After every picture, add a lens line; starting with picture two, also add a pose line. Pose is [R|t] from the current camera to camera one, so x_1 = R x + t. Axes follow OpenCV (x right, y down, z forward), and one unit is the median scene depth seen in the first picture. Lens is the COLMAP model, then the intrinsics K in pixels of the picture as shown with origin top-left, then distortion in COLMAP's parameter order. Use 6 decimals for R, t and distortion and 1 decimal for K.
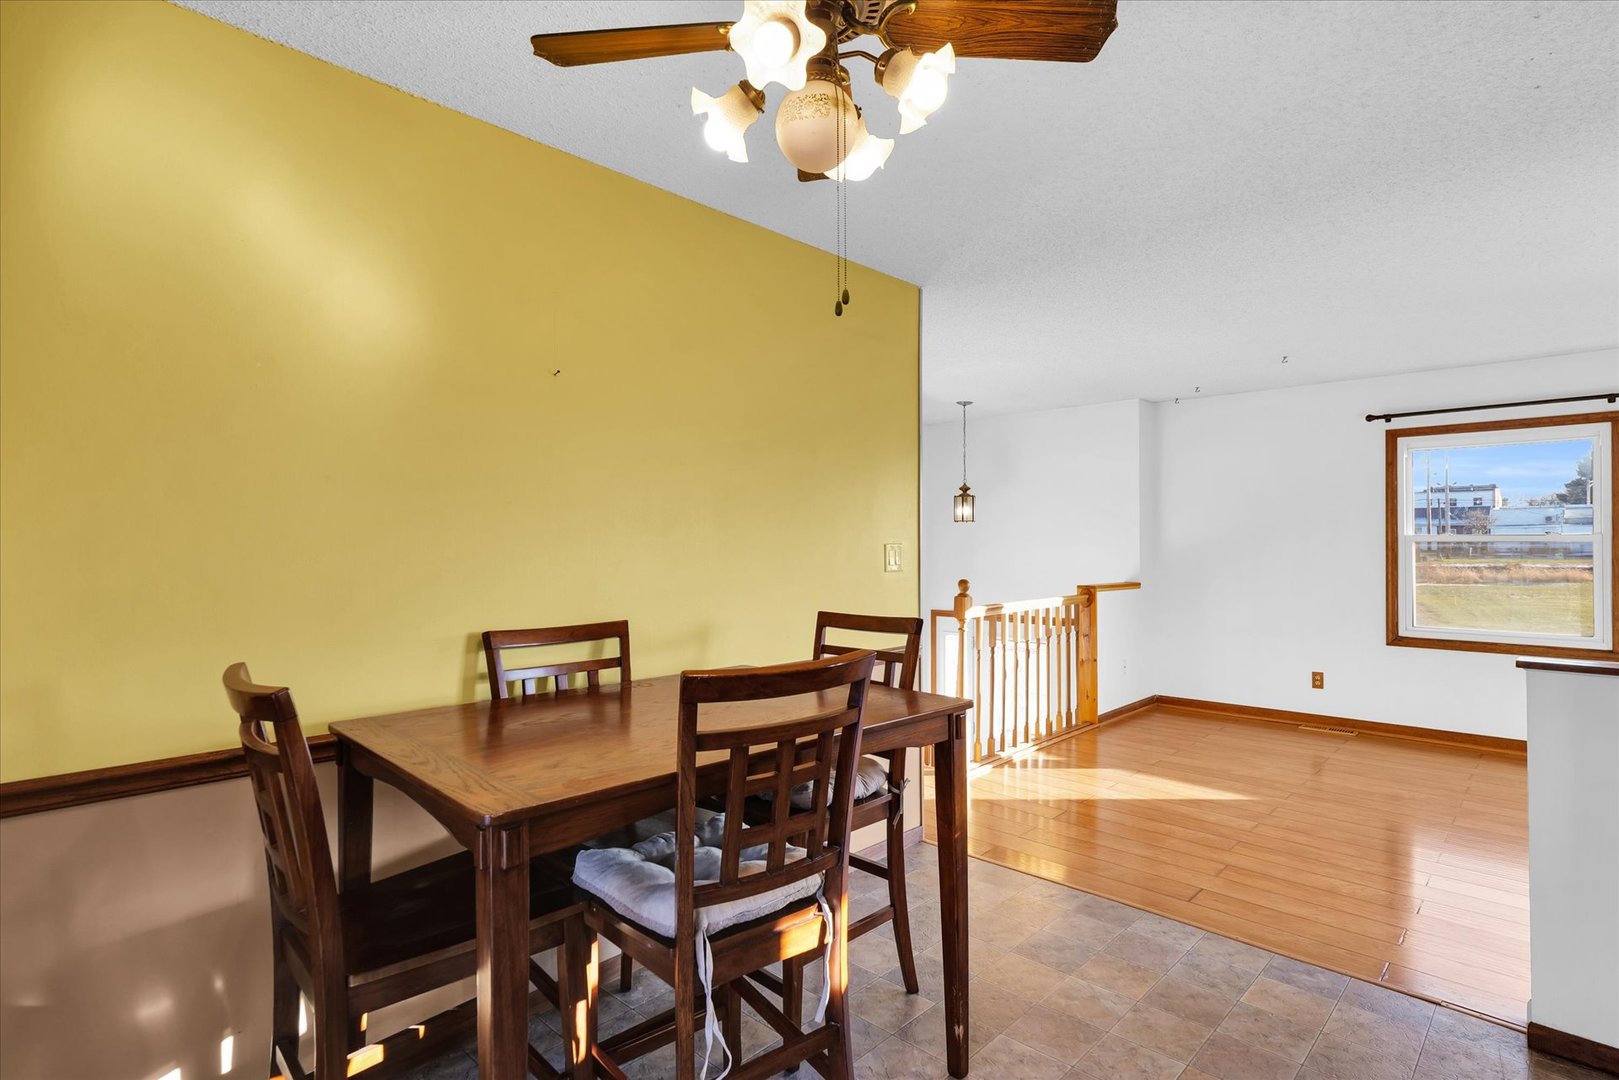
lens RADIAL K [[800.5, 0, 815.7], [0, 800.5, 544.5], [0, 0, 1]] dist [0.002449, 0.001294]
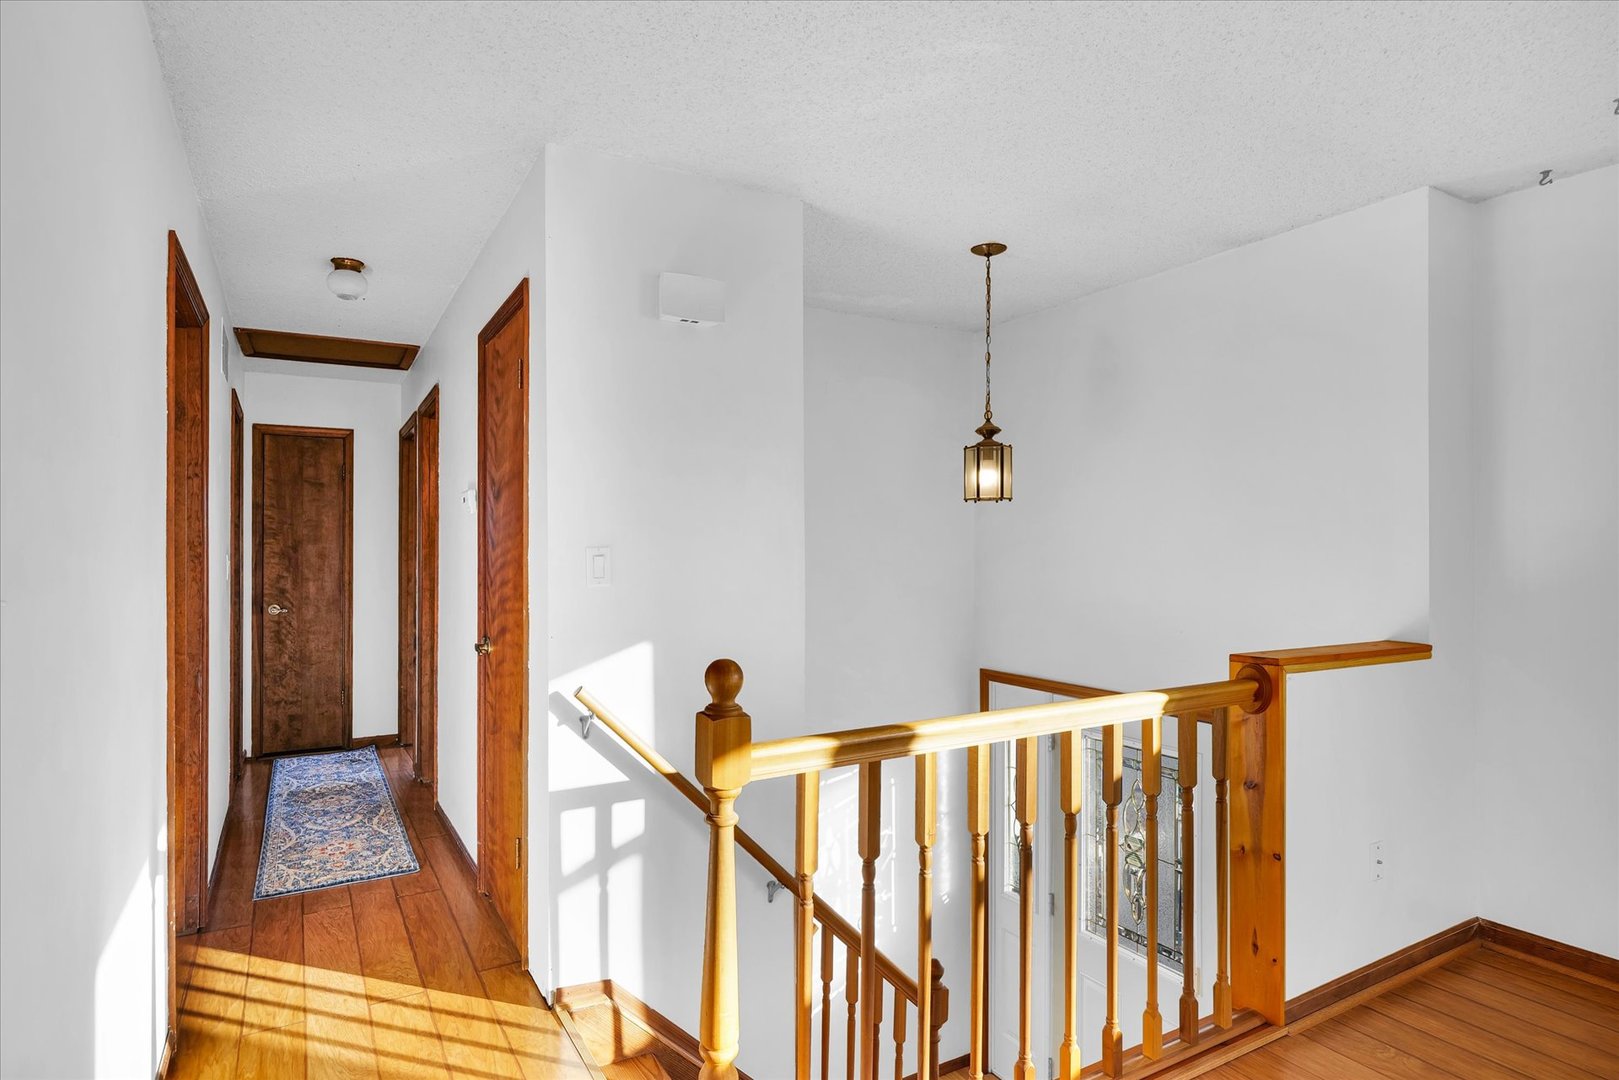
lens RADIAL K [[854.5, 0, 760.2], [0, 854.5, 557.6], [0, 0, 1]] dist [0.003997, 0.000721]
pose [[0.955356, 0.003163, -0.295439, 0.248230], [-0.000819, 0.999967, 0.008058, 0.001039], [0.295454, -0.007457, 0.955328, 0.574033]]
